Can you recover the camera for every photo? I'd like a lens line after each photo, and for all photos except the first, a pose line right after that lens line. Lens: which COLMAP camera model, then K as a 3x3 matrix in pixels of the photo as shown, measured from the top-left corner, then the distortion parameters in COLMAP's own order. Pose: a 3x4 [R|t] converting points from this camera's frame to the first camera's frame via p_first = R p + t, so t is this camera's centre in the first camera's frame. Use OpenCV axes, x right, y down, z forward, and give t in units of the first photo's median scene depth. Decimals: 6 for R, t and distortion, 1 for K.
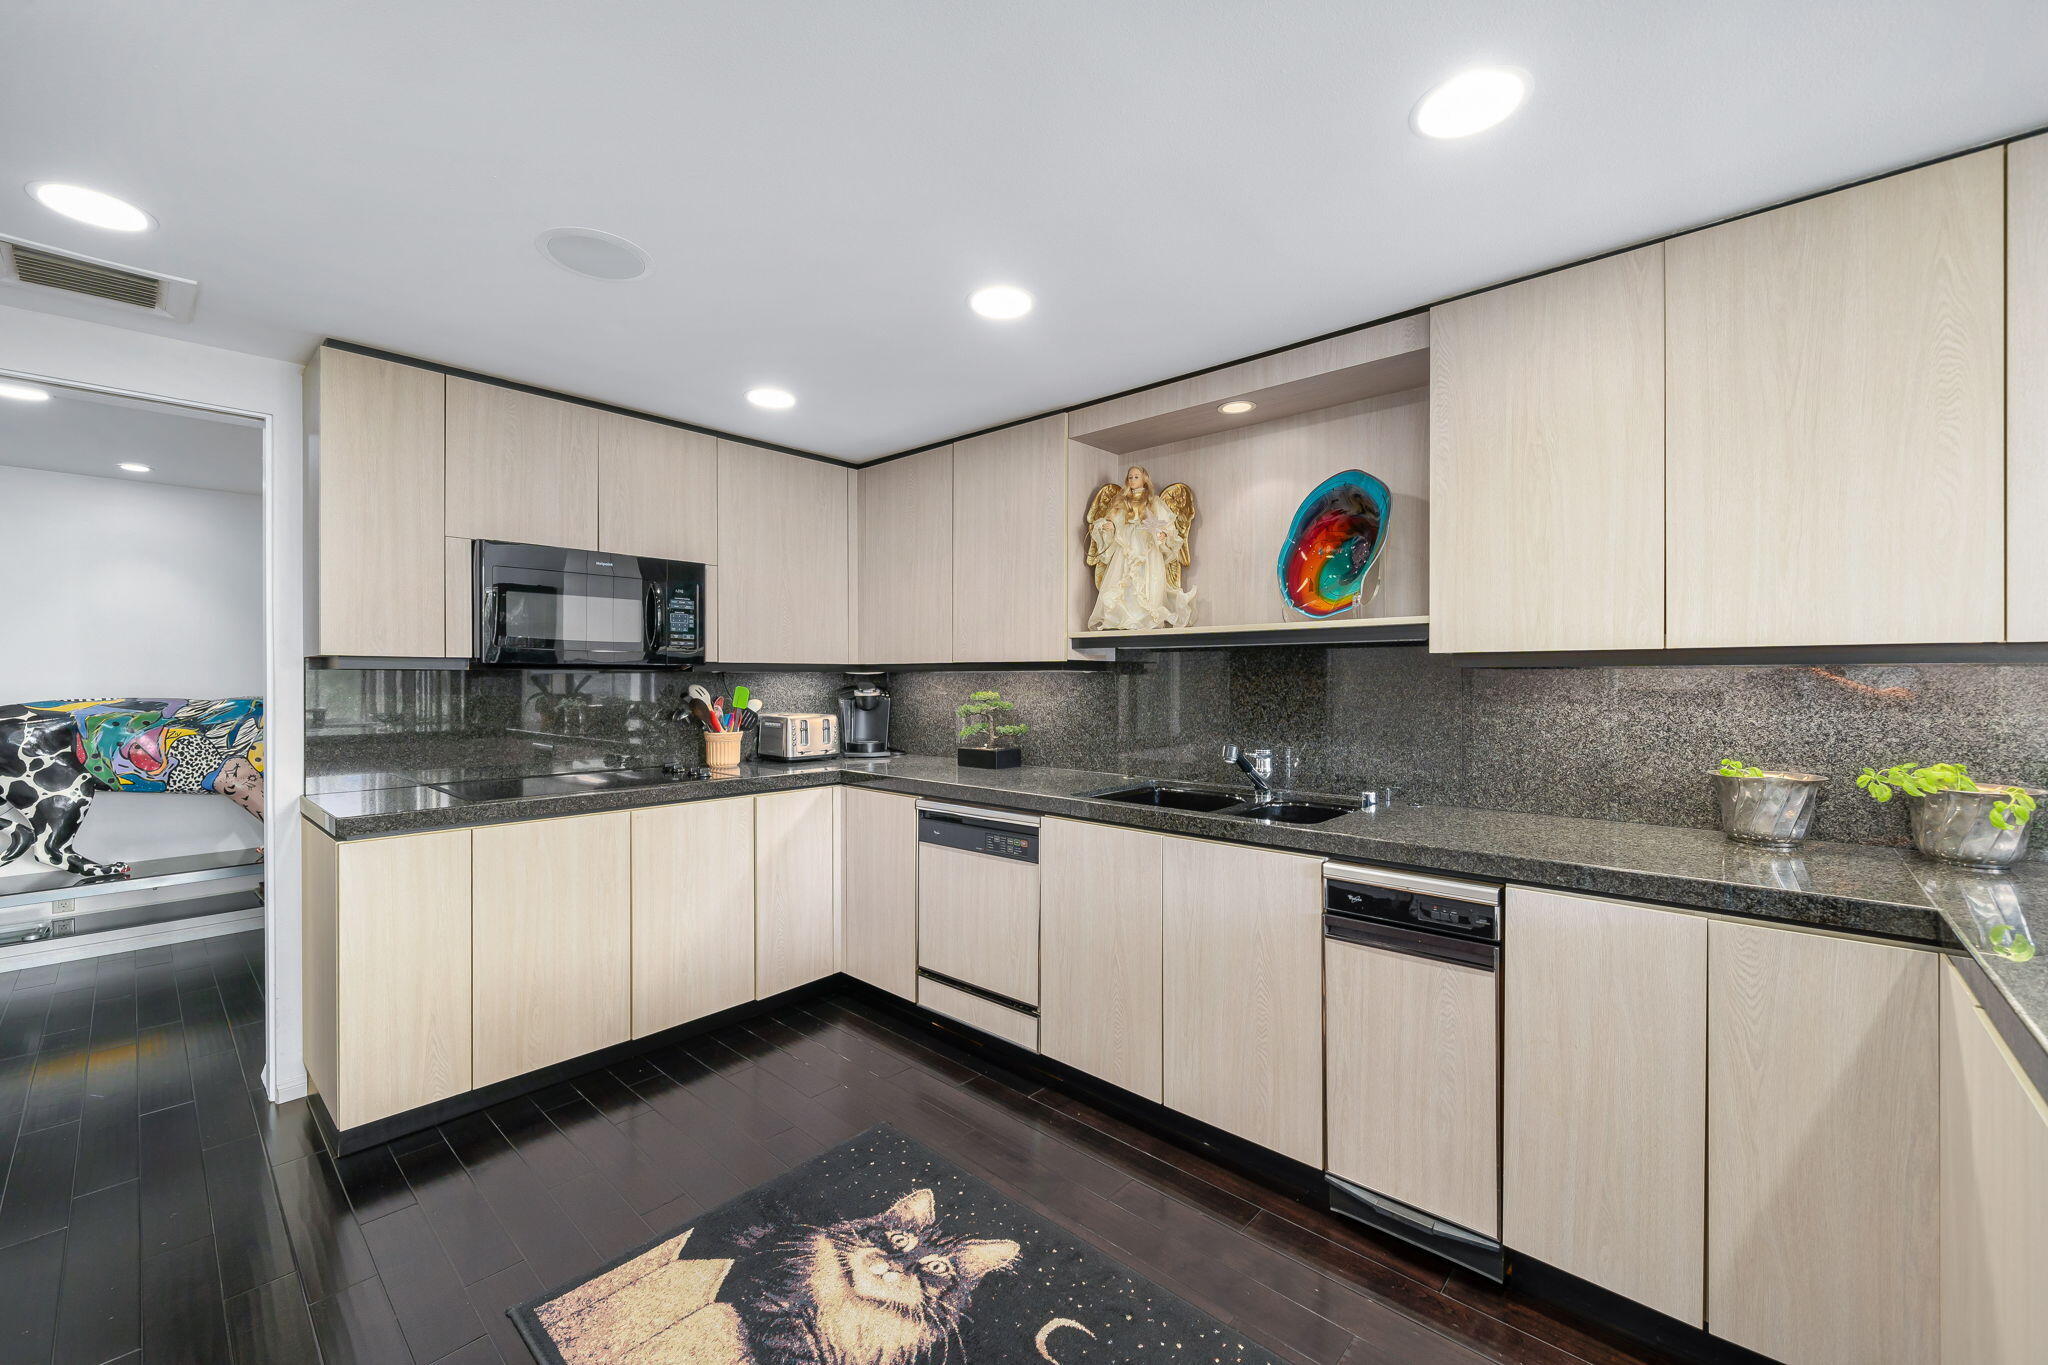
lens RADIAL K [[813.8, 0, 1019.9], [0, 813.8, 684.6], [0, 0, 1]] dist [-0.001720, -0.000244]
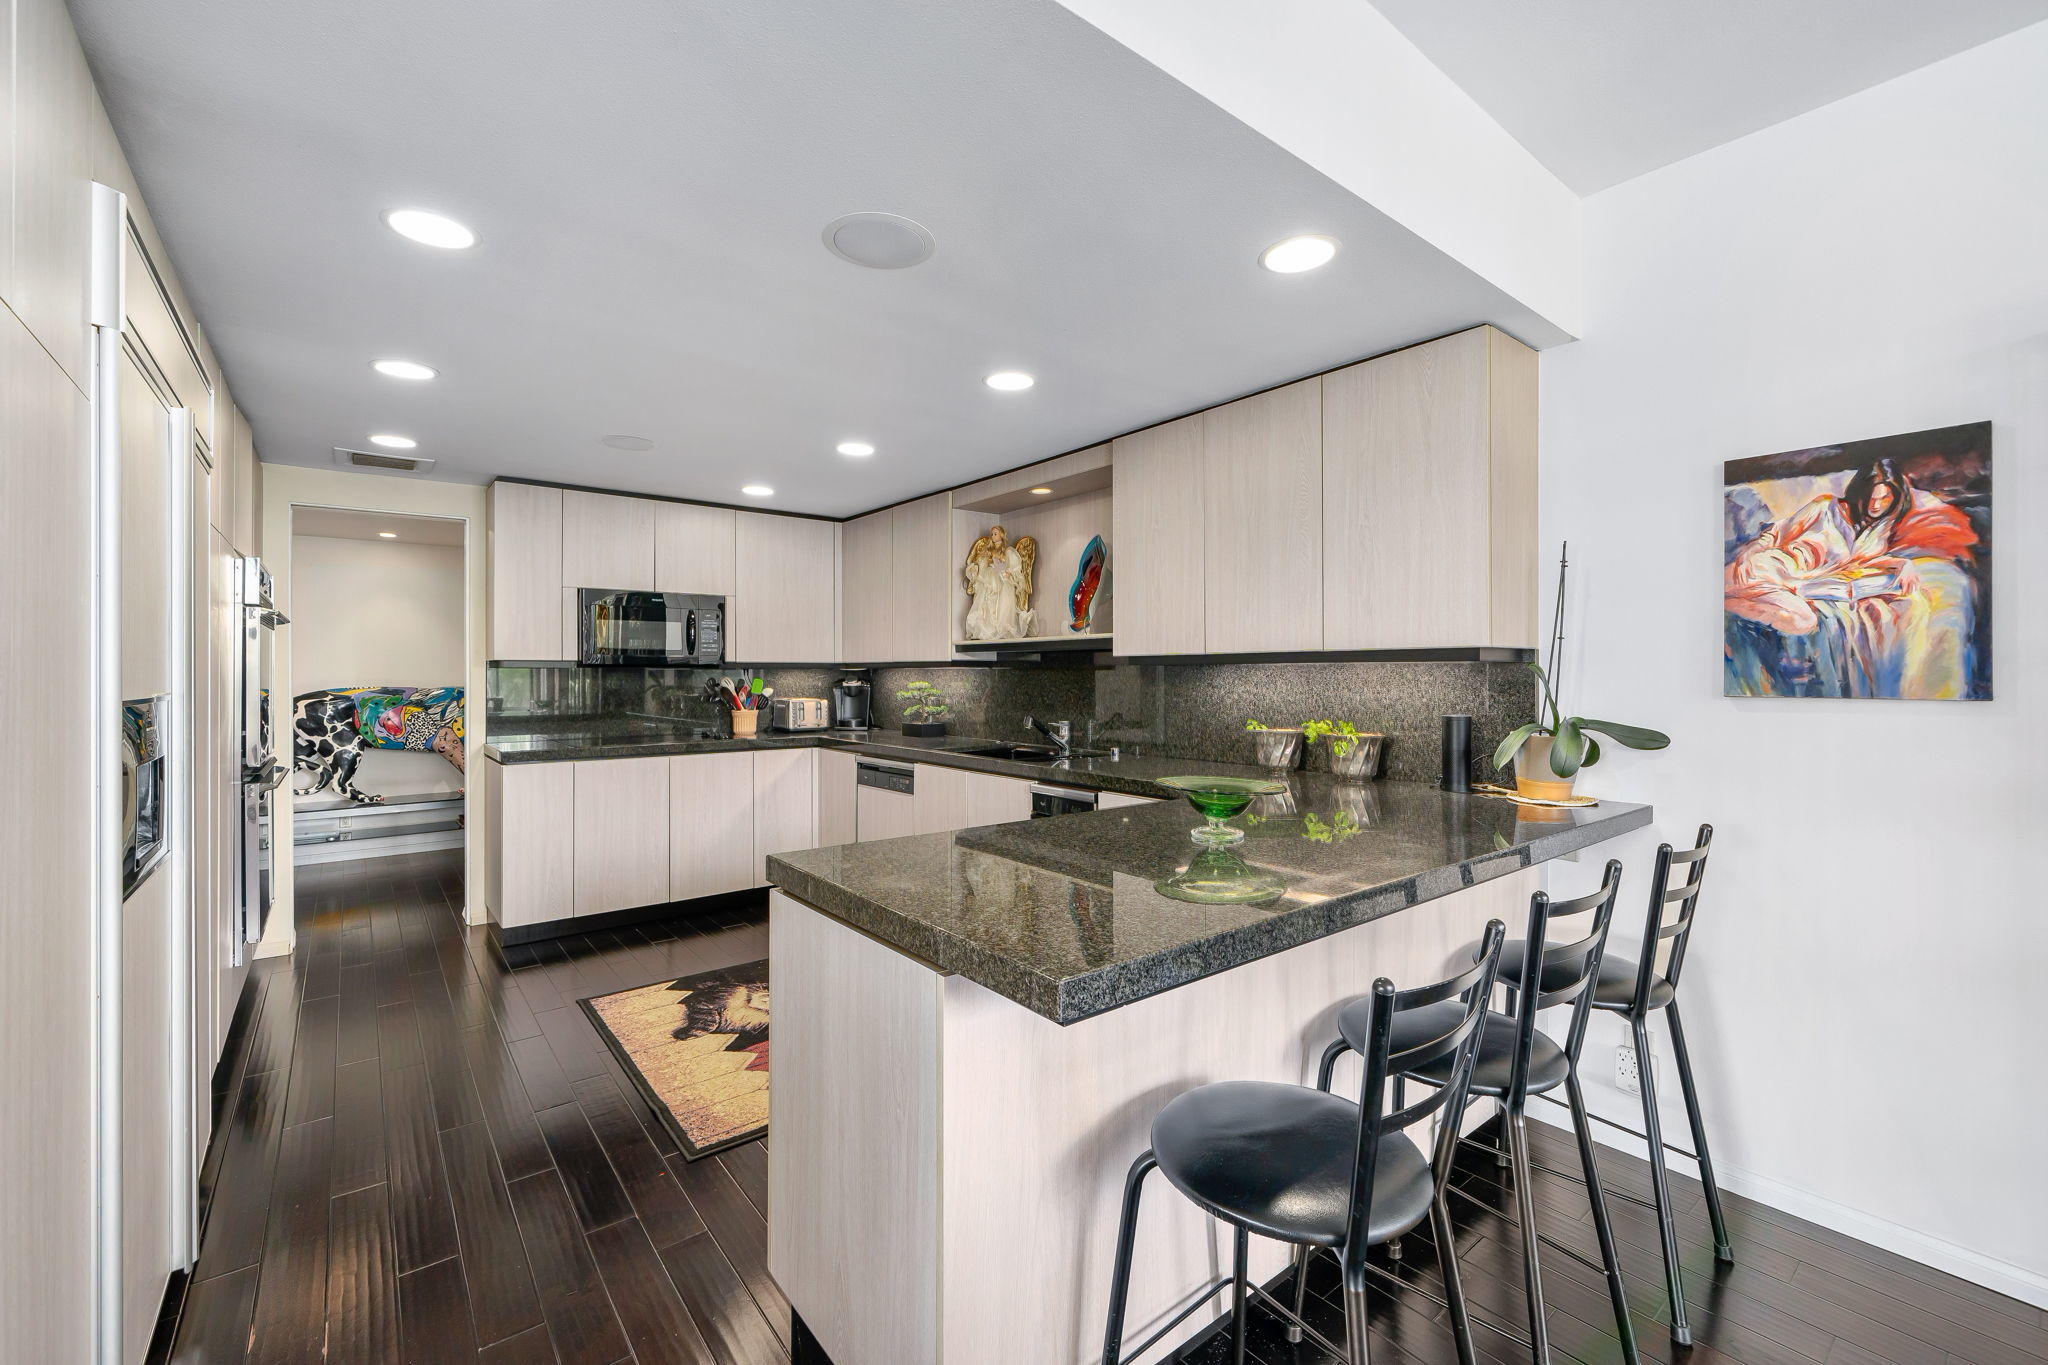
lens RADIAL K [[832.2, 0, 1016.4], [0, 832.2, 673.8], [0, 0, 1]] dist [-0.000664, 0.000515]
pose [[0.987552, -0.001638, -0.157286, 0.440355], [0.000445, 0.999971, -0.007623, 0.006284], [0.157294, 0.007458, 0.987524, -0.490575]]
